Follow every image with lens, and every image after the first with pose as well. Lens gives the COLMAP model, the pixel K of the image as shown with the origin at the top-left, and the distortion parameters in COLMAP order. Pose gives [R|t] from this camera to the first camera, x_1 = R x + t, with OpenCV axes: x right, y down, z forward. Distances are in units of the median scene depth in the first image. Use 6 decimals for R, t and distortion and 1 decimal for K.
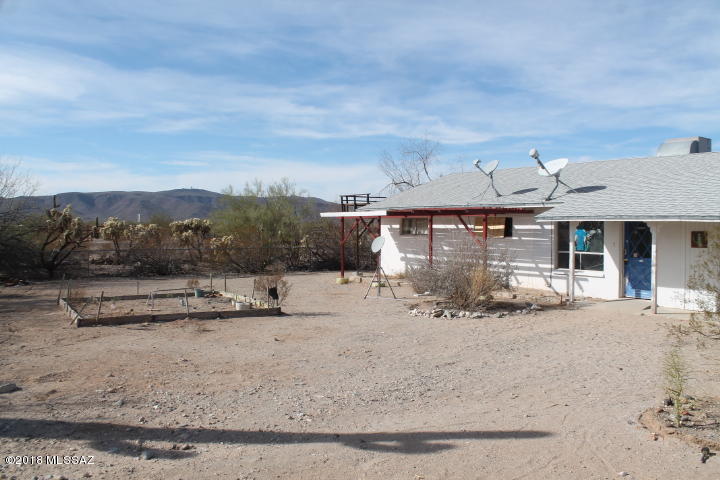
lens RADIAL K [[596.8, 0, 360.0], [0, 596.8, 240.0], [0, 0, 1]] dist [-0.001673, 0.001472]
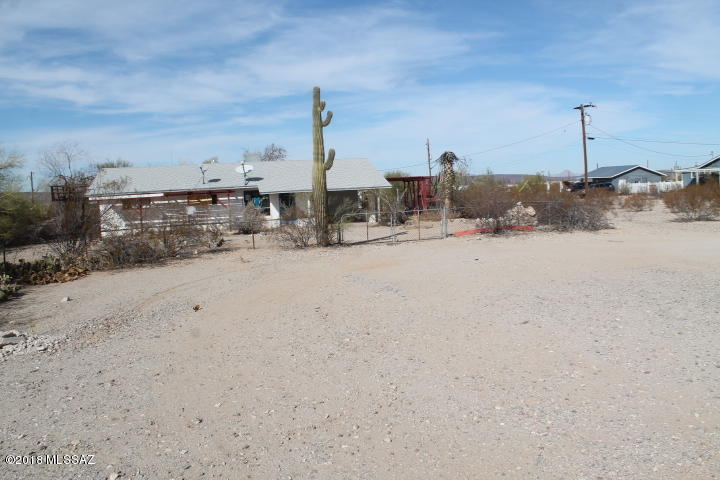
lens RADIAL K [[596.8, 0, 360.0], [0, 596.8, 240.0], [0, 0, 1]] dist [-0.001673, 0.001472]
pose [[0.703855, -0.102955, 0.702843, -0.797289], [0.080289, 0.994631, 0.065293, 0.021516], [-0.705792, 0.010474, 0.708342, -0.701460]]
